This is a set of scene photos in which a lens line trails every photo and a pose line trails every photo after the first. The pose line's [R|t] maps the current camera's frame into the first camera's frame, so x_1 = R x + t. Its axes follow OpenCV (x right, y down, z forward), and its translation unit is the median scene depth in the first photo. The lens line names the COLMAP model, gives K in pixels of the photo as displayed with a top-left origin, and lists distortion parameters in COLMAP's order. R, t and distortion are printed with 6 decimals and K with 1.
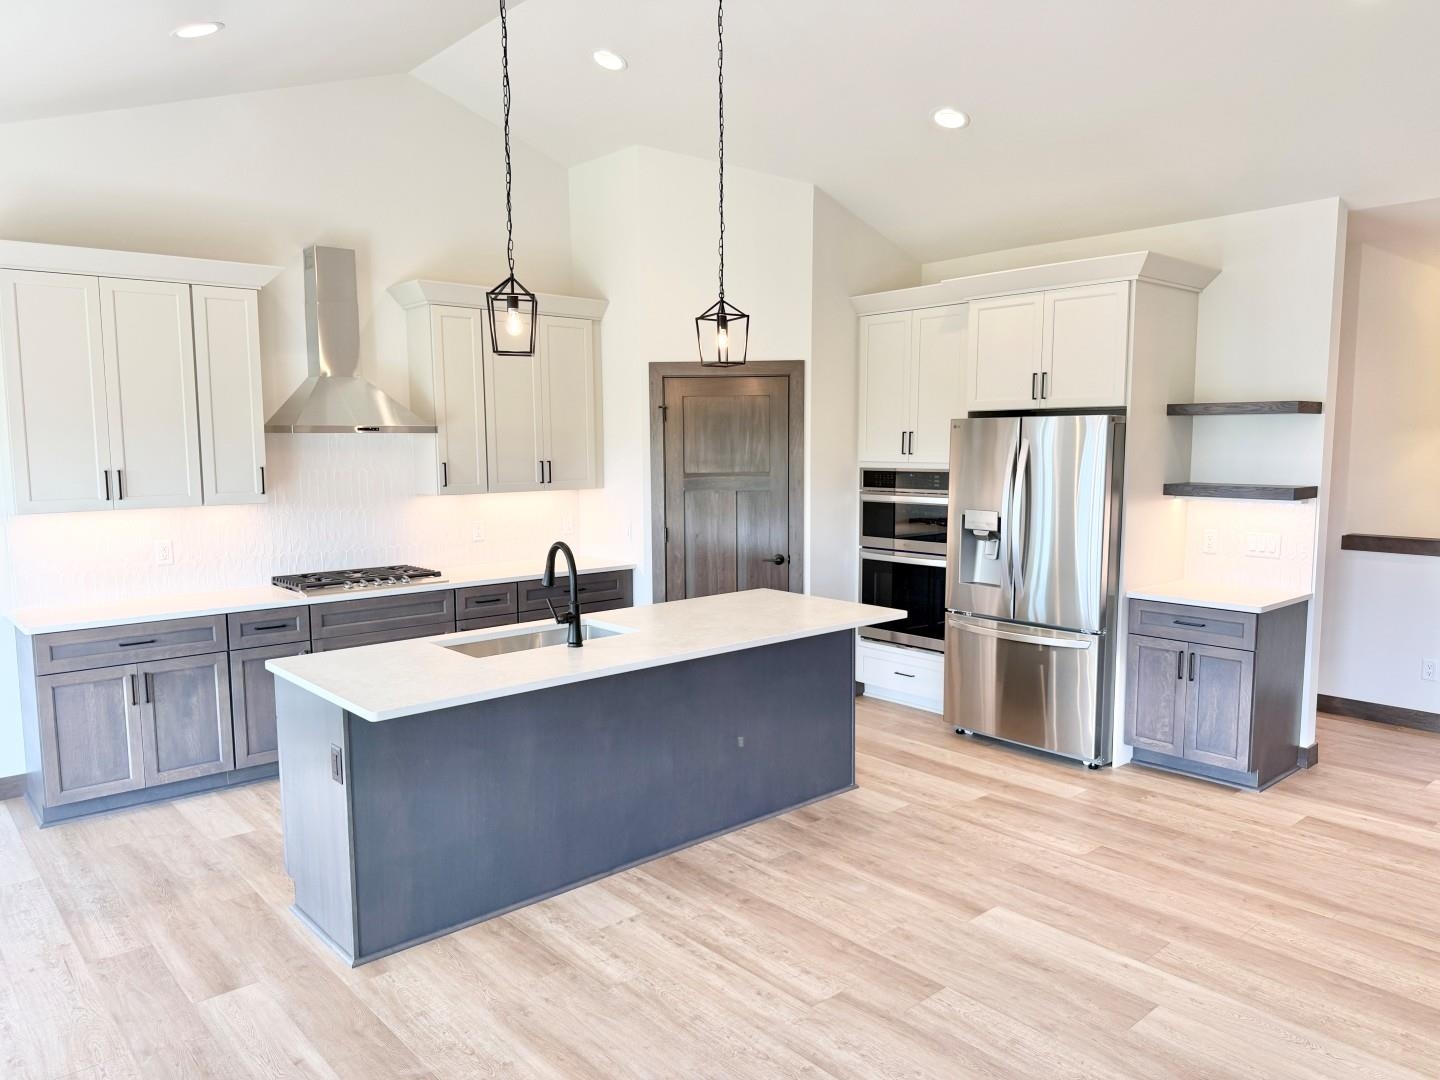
lens RADIAL K [[1009.7, 0, 717.2], [0, 1009.7, 543.4], [0, 0, 1]] dist [0.064598, -0.082306]
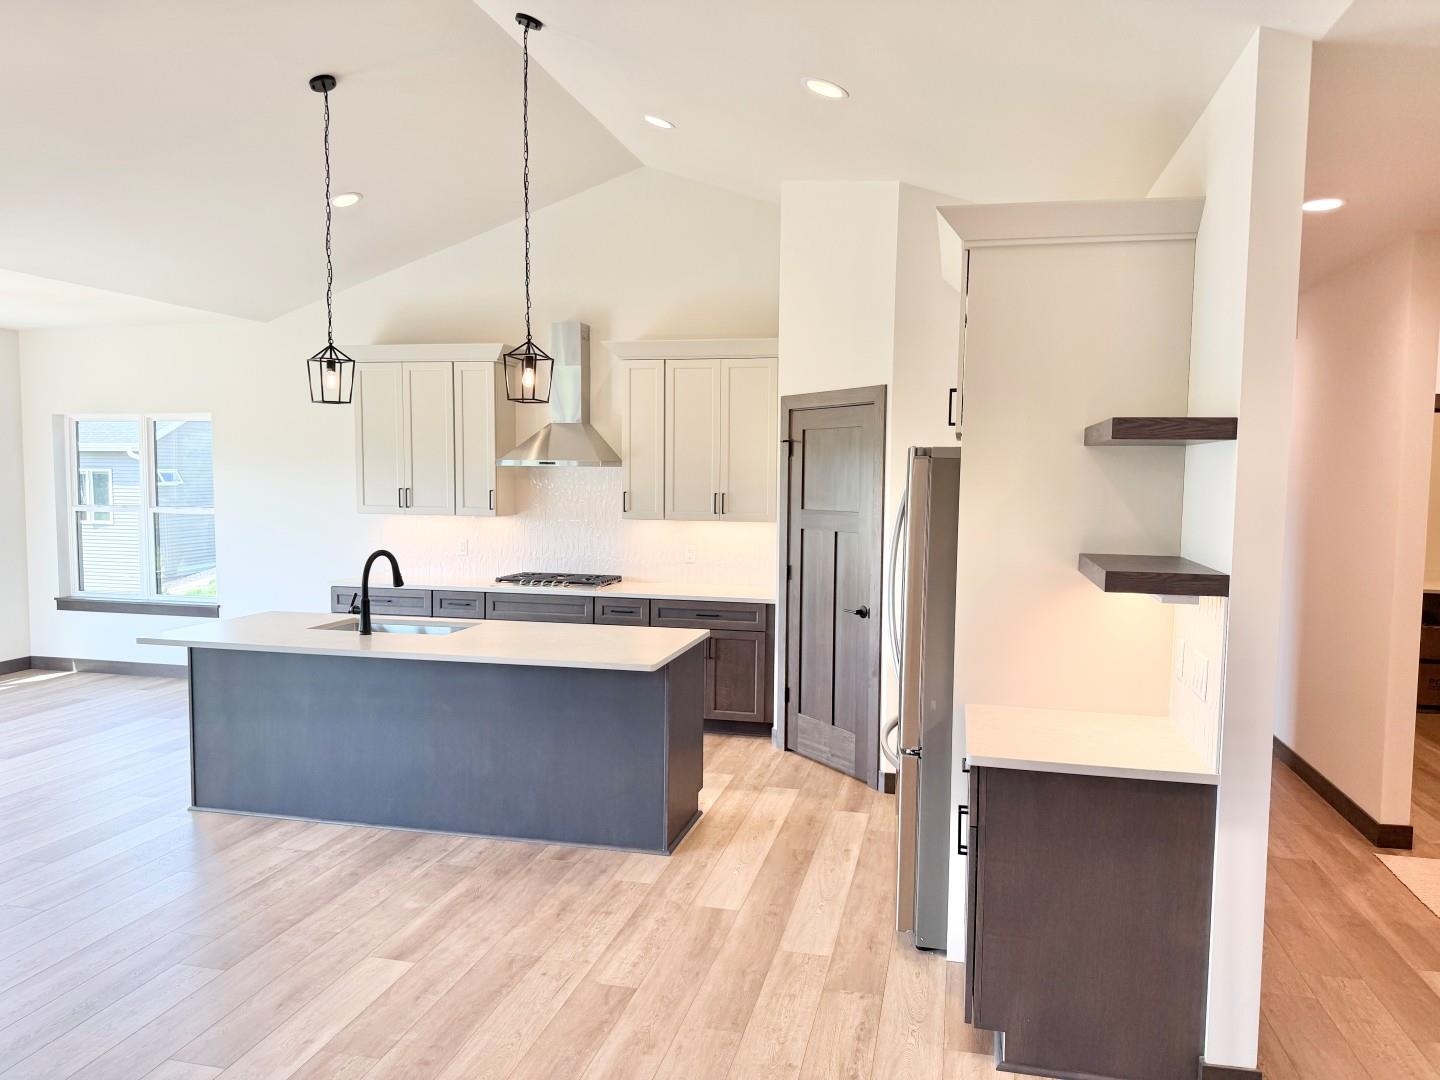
lens RADIAL K [[1009.7, 0, 719.3], [0, 1009.7, 538.5], [0, 0, 1]] dist [0.064598, -0.082306]
pose [[0.580577, 0.065419, -0.811573, 0.960396], [-0.099411, 0.995005, 0.009089, -0.059793], [0.808114, 0.075403, 0.584180, 0.523508]]
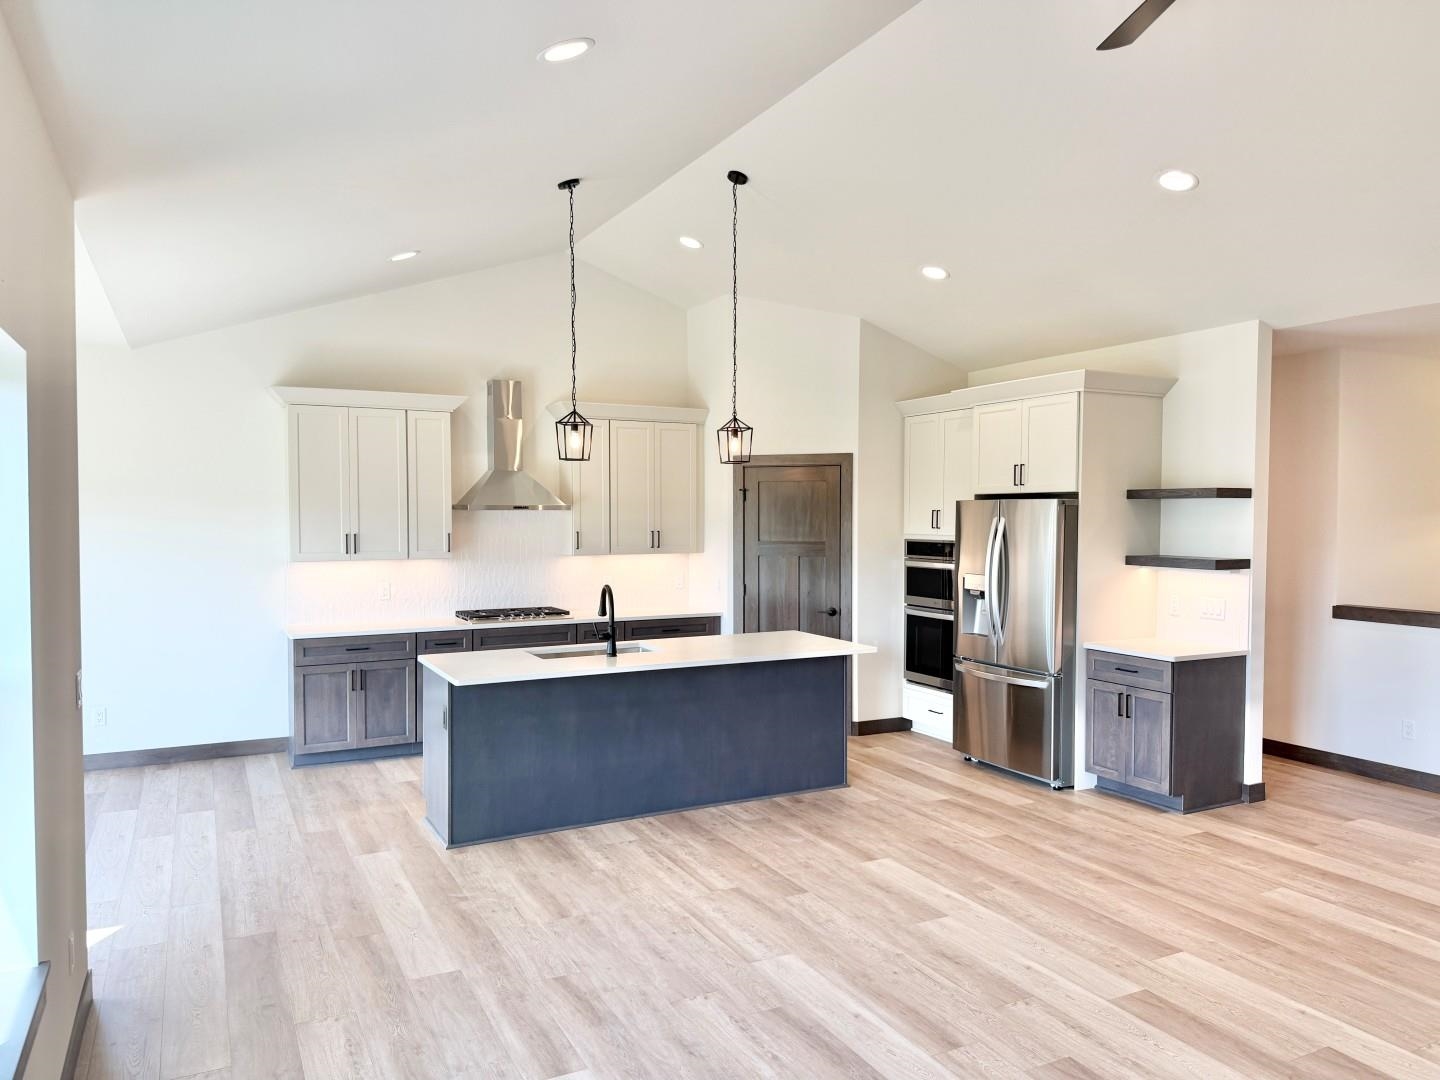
lens RADIAL K [[1009.7, 0, 716.1], [0, 1009.7, 540.8], [0, 0, 1]] dist [0.064598, -0.082306]
pose [[0.969662, 0.013067, -0.244101, 0.307934], [-0.031394, 0.996958, -0.071341, 0.029483], [0.242426, 0.076840, 0.967122, -0.330583]]
